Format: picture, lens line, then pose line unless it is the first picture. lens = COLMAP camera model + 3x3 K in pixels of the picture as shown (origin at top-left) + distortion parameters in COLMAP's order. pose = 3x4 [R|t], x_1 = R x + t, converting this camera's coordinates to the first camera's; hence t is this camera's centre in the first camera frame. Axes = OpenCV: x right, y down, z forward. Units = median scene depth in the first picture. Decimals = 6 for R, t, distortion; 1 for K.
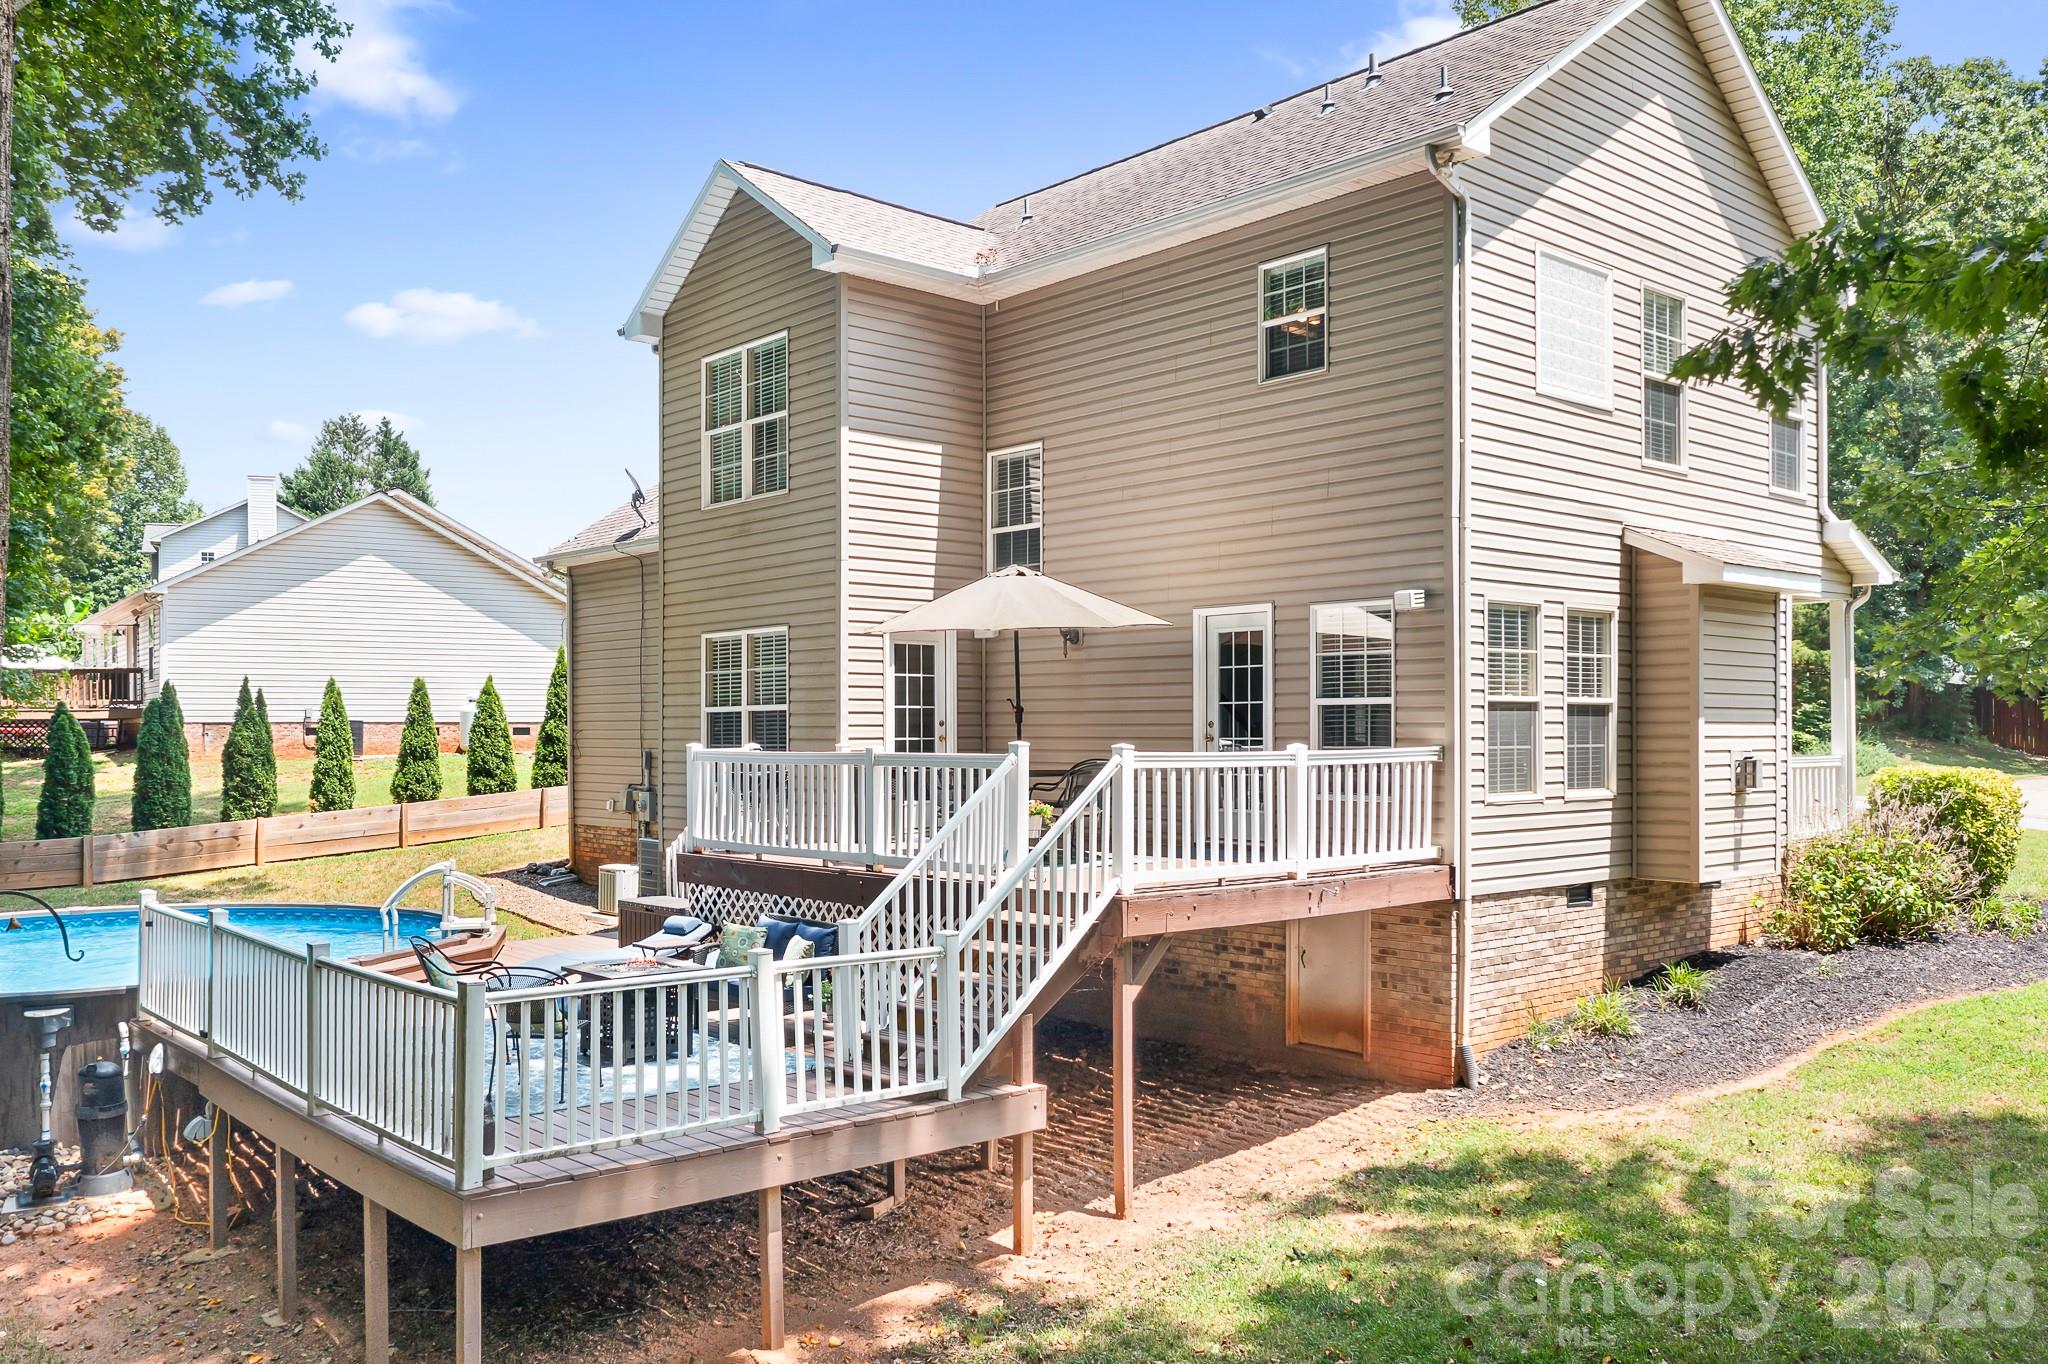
lens RADIAL K [[1651.9, 0, 1021.6], [0, 1651.9, 704.7], [0, 0, 1]] dist [-0.016996, -0.005645]
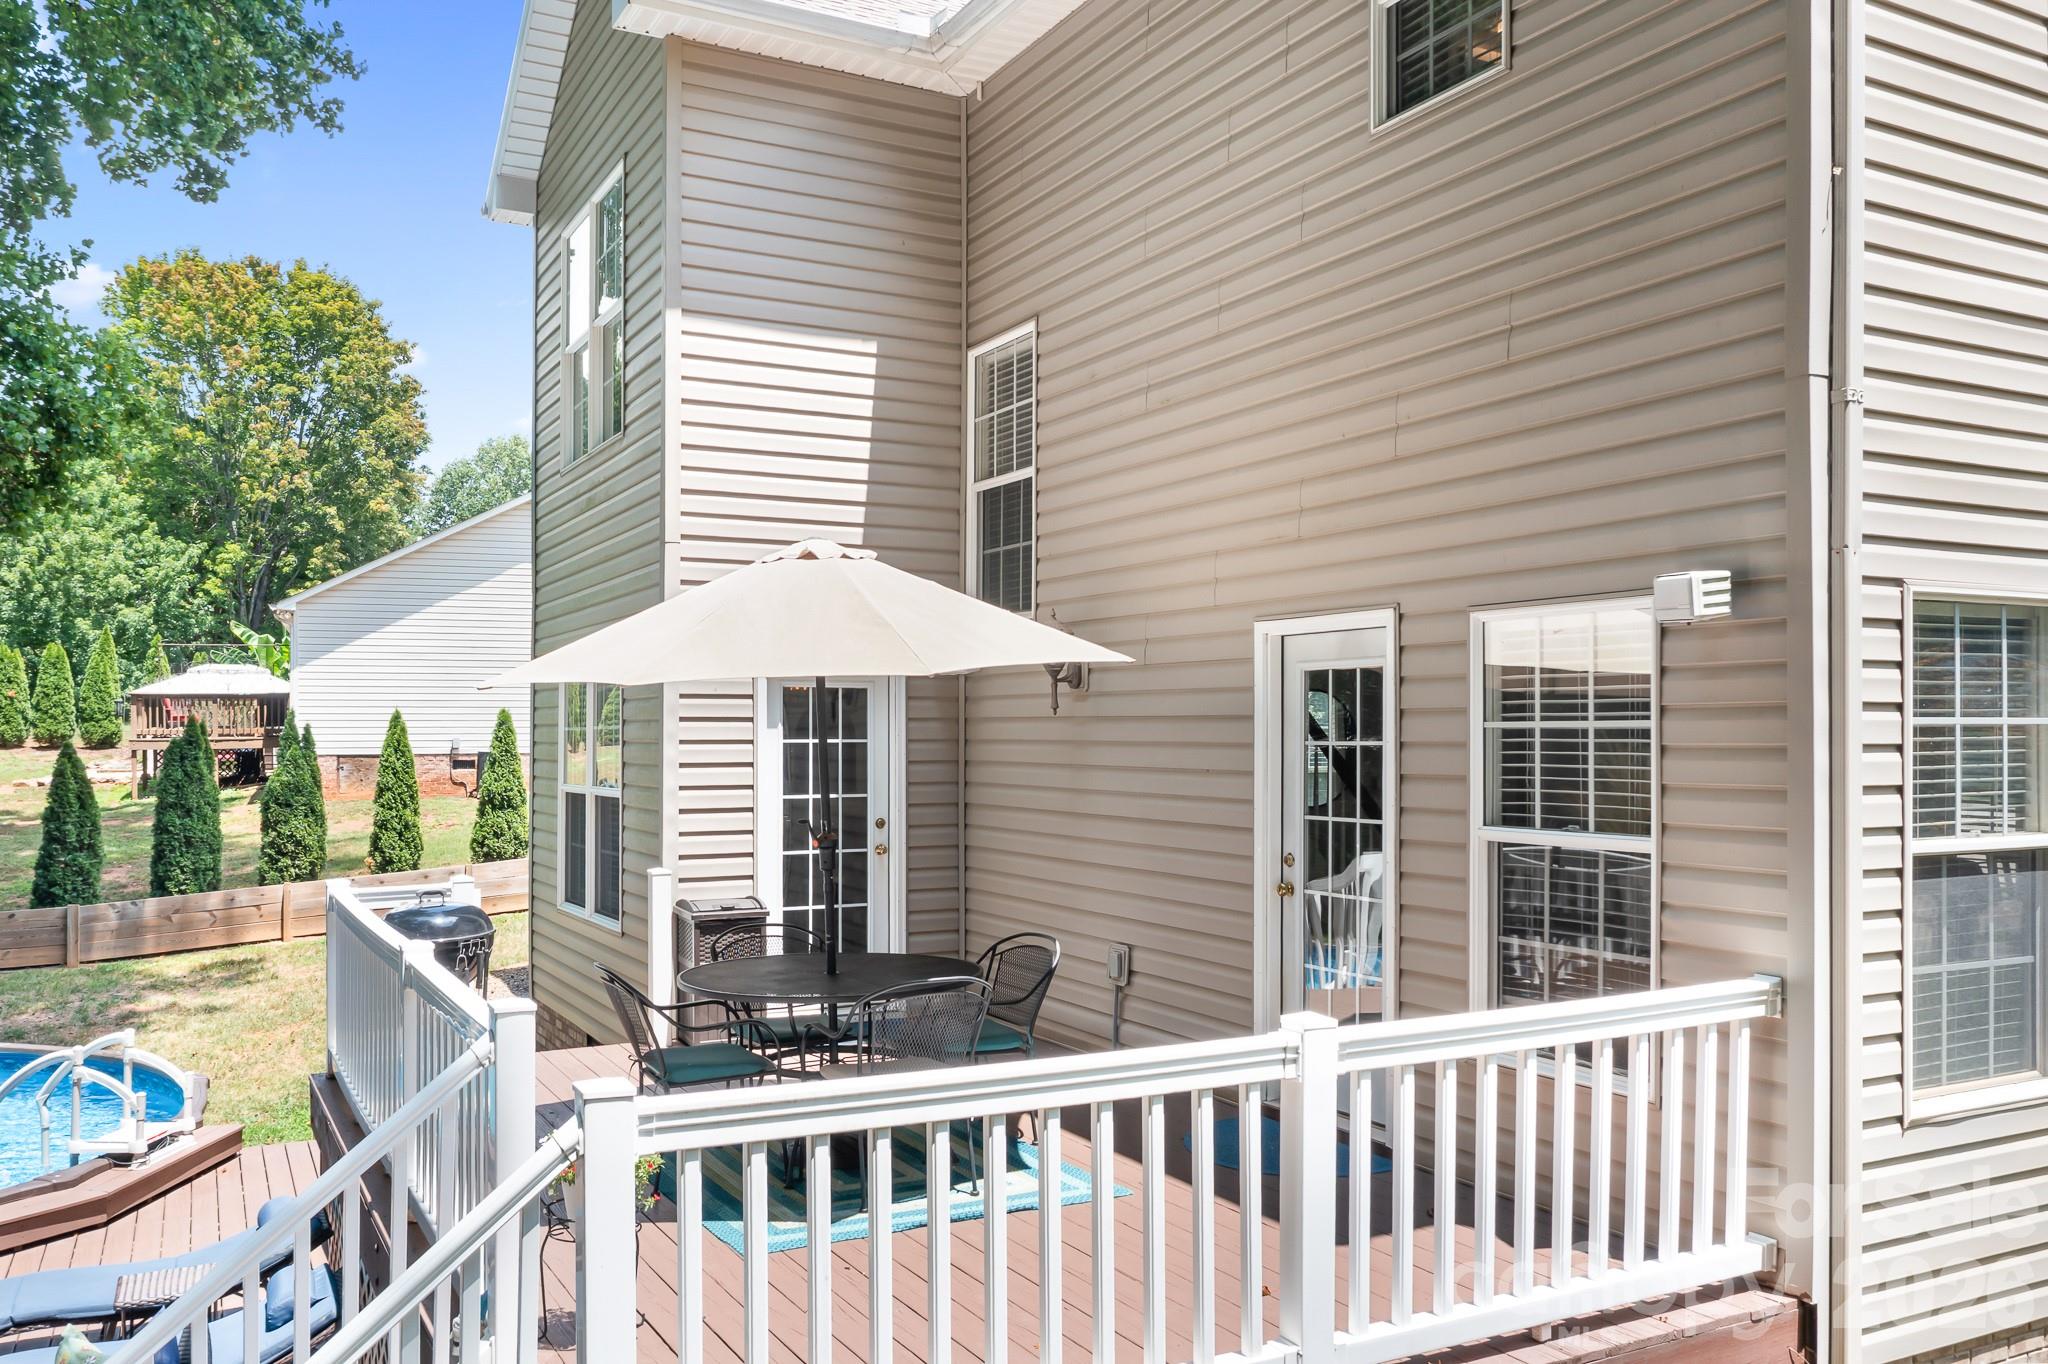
lens RADIAL K [[1643.7, 0, 998.0], [0, 1643.7, 717.8], [0, 0, 1]] dist [-0.017016, 0.002652]
pose [[0.967992, -0.000118, -0.250981, 0.138218], [0.002074, 0.999970, 0.007527, -0.030334], [0.250973, -0.007807, 0.967963, 0.464883]]
